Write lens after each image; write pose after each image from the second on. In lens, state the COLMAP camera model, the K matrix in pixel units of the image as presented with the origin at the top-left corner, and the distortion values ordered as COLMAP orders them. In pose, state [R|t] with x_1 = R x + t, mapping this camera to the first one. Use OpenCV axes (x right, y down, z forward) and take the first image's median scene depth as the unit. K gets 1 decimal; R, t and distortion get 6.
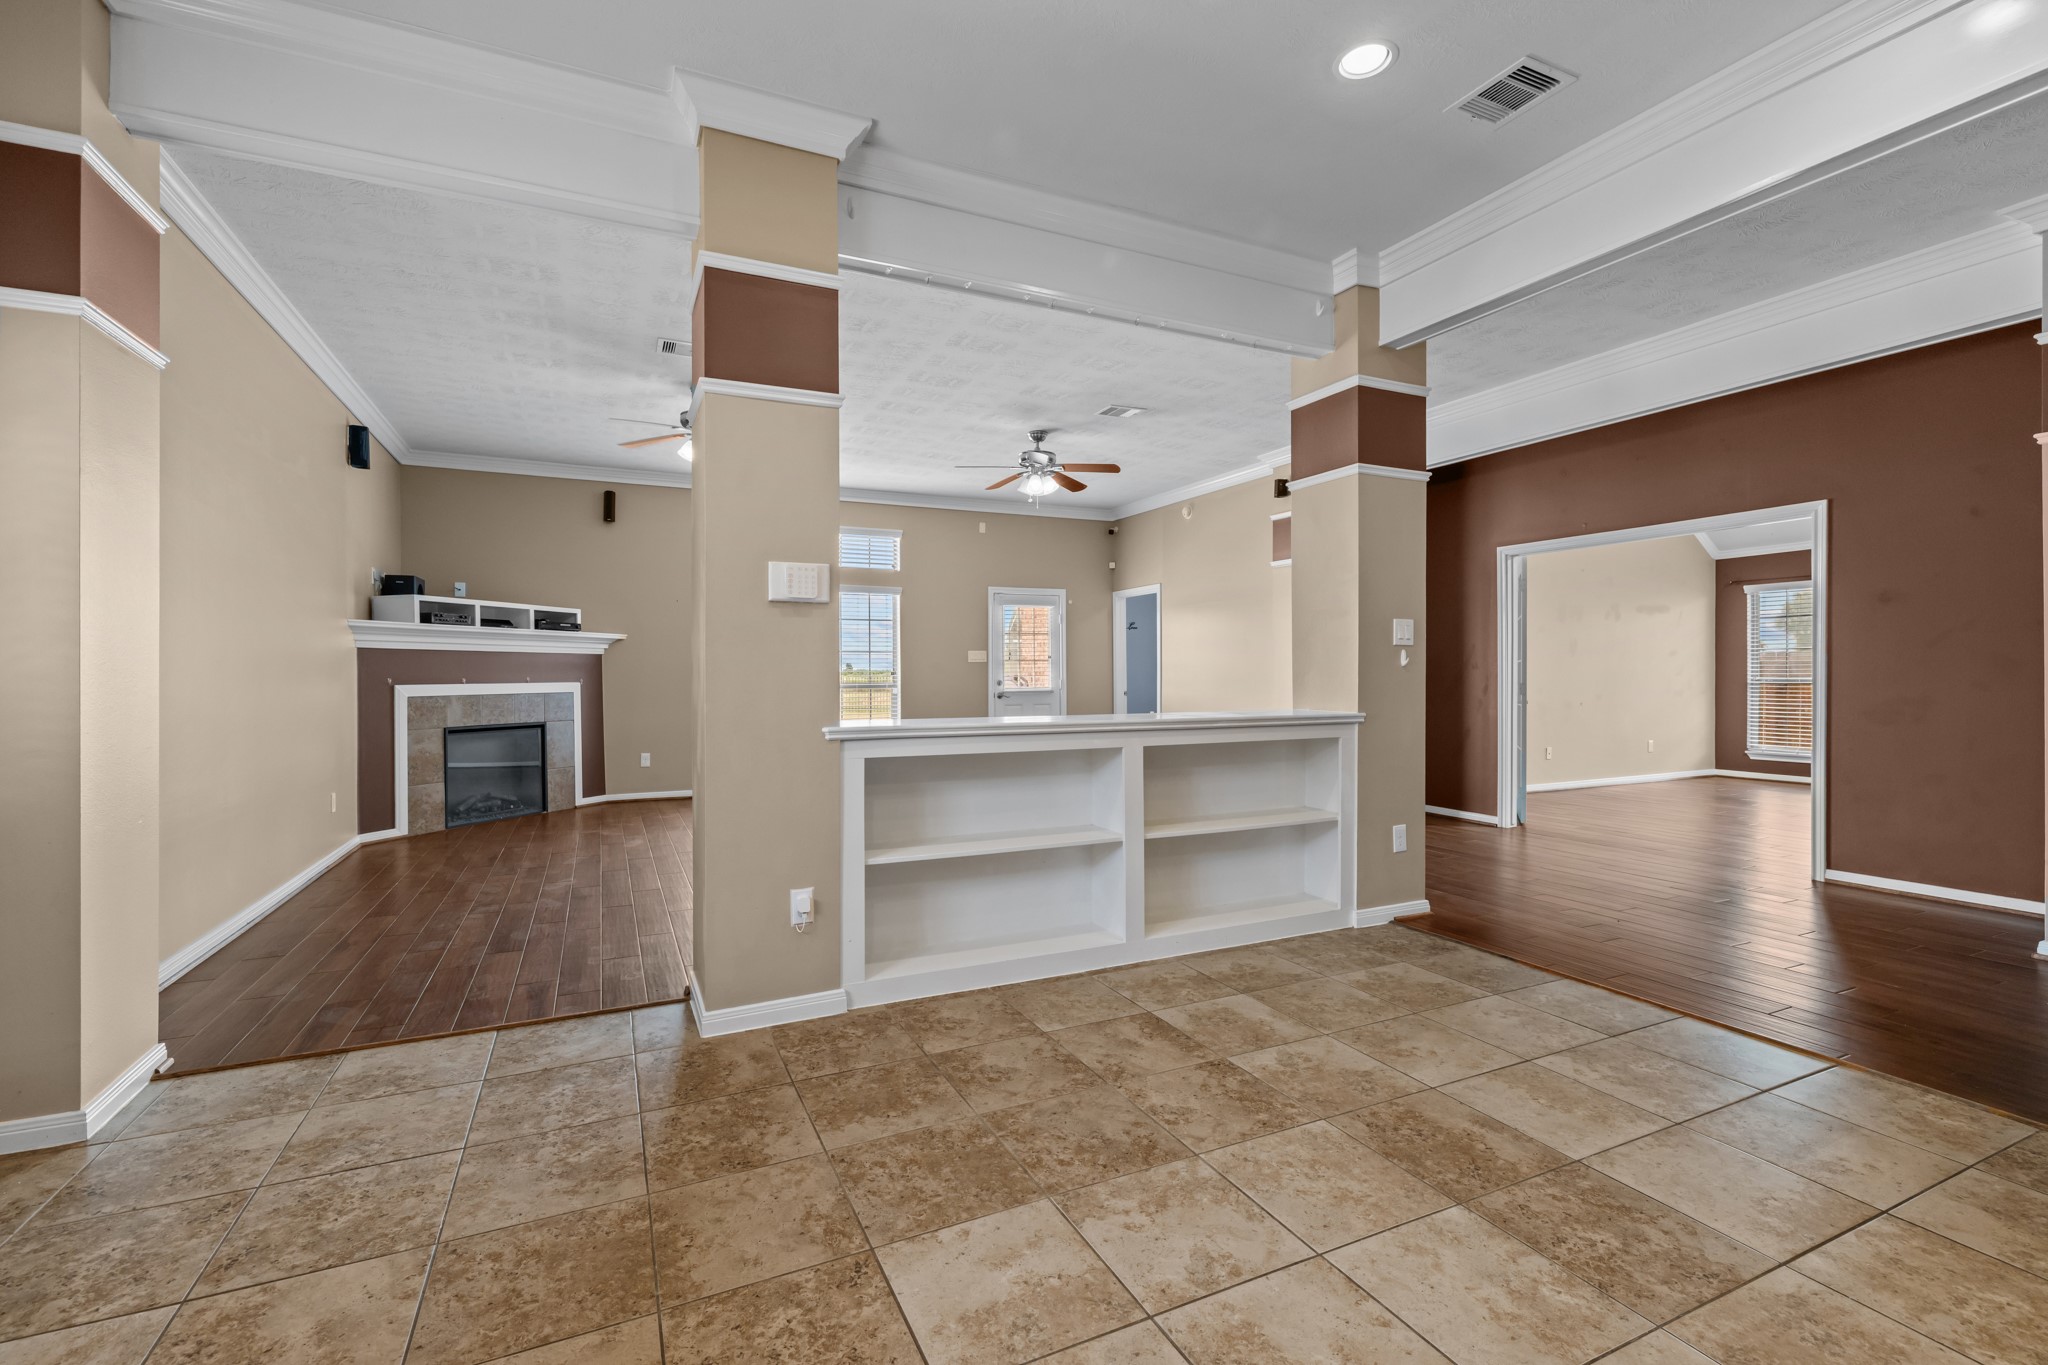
lens RADIAL K [[887.1, 0, 1007.6], [0, 887.1, 676.0], [0, 0, 1]] dist [-0.003118, 0.002479]
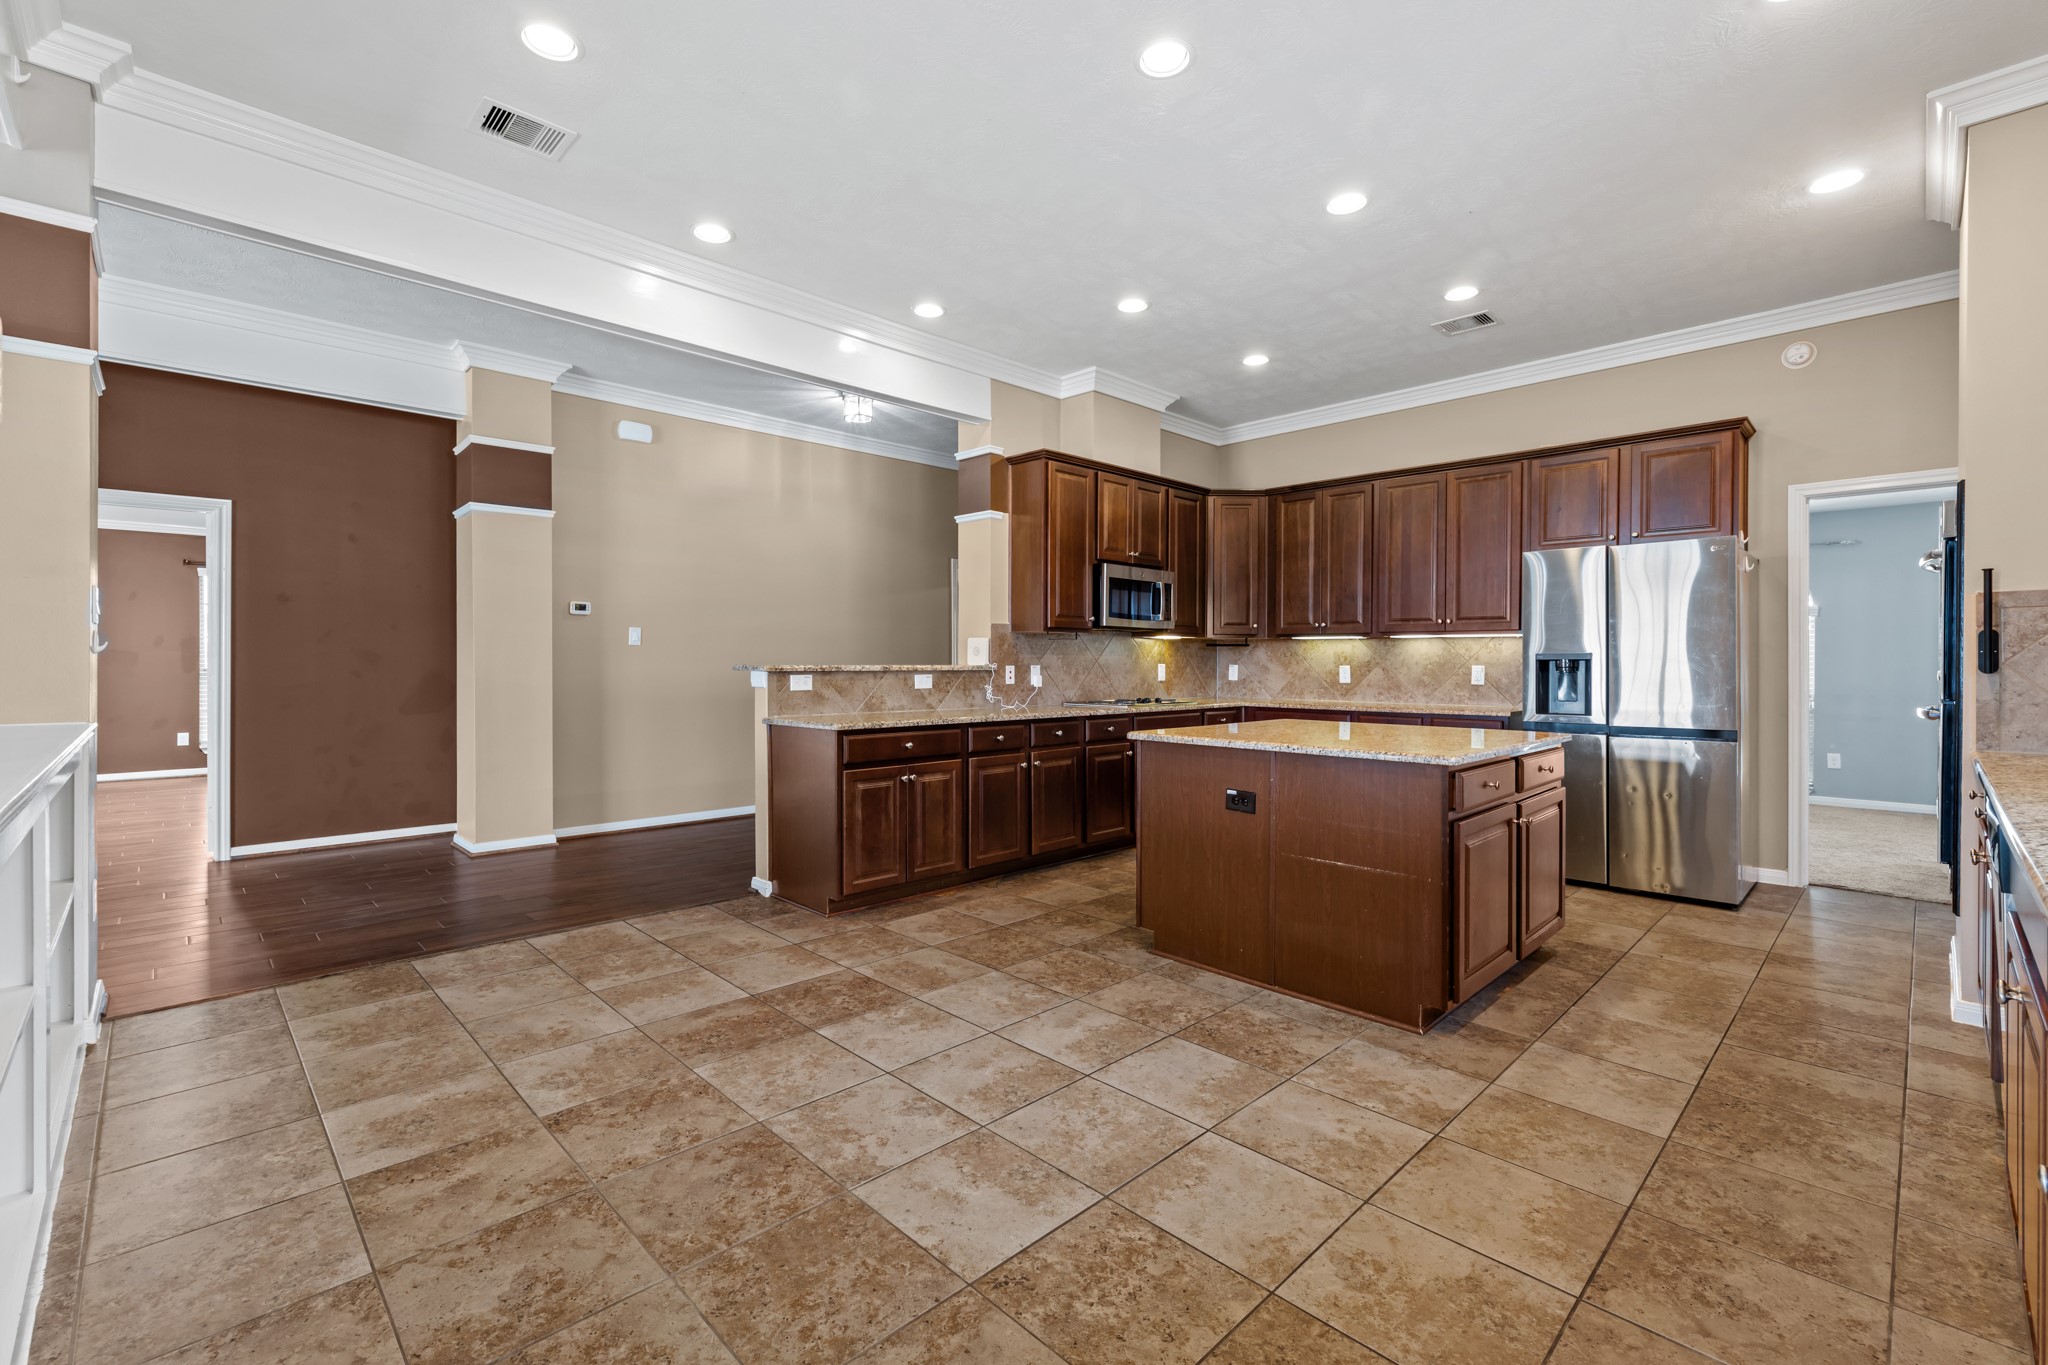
lens RADIAL K [[887.1, 0, 1006.5], [0, 887.1, 672.4], [0, 0, 1]] dist [-0.003118, 0.002479]
pose [[-0.326325, -0.009008, 0.945215, -0.592495], [0.000202, 0.999954, 0.009600, -0.003781], [-0.945258, 0.003323, -0.326308, 0.720101]]
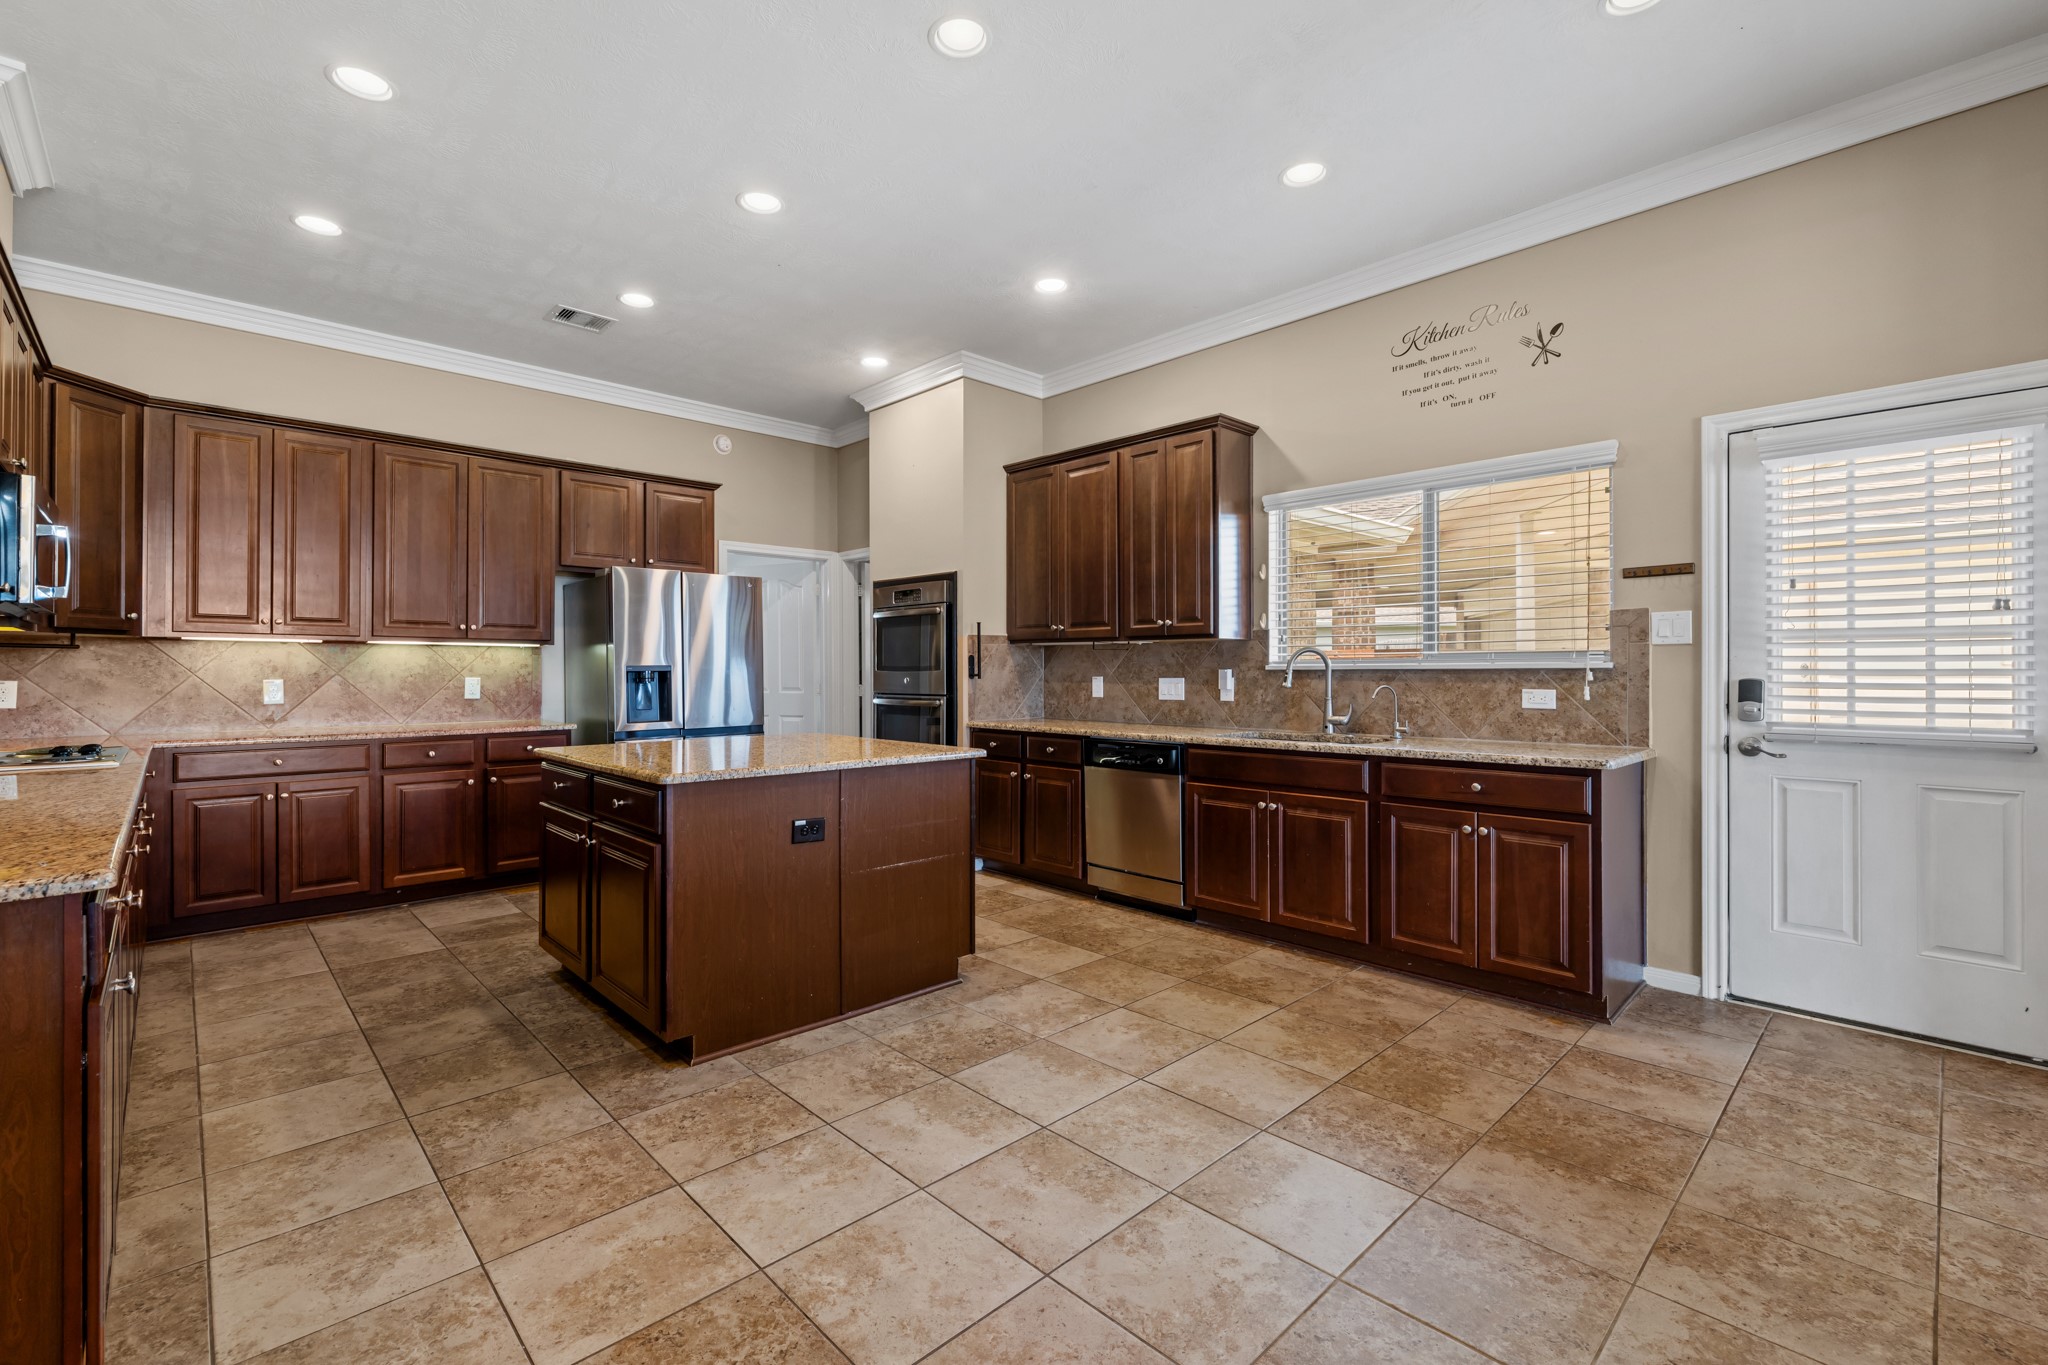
lens RADIAL K [[887.1, 0, 1012.6], [0, 887.1, 670.3], [0, 0, 1]] dist [-0.003118, 0.002479]
pose [[-0.947237, 0.004568, -0.320503, 0.393352], [0.004017, 0.999989, 0.002380, -0.013066], [0.320510, 0.000967, -0.947245, 1.077900]]
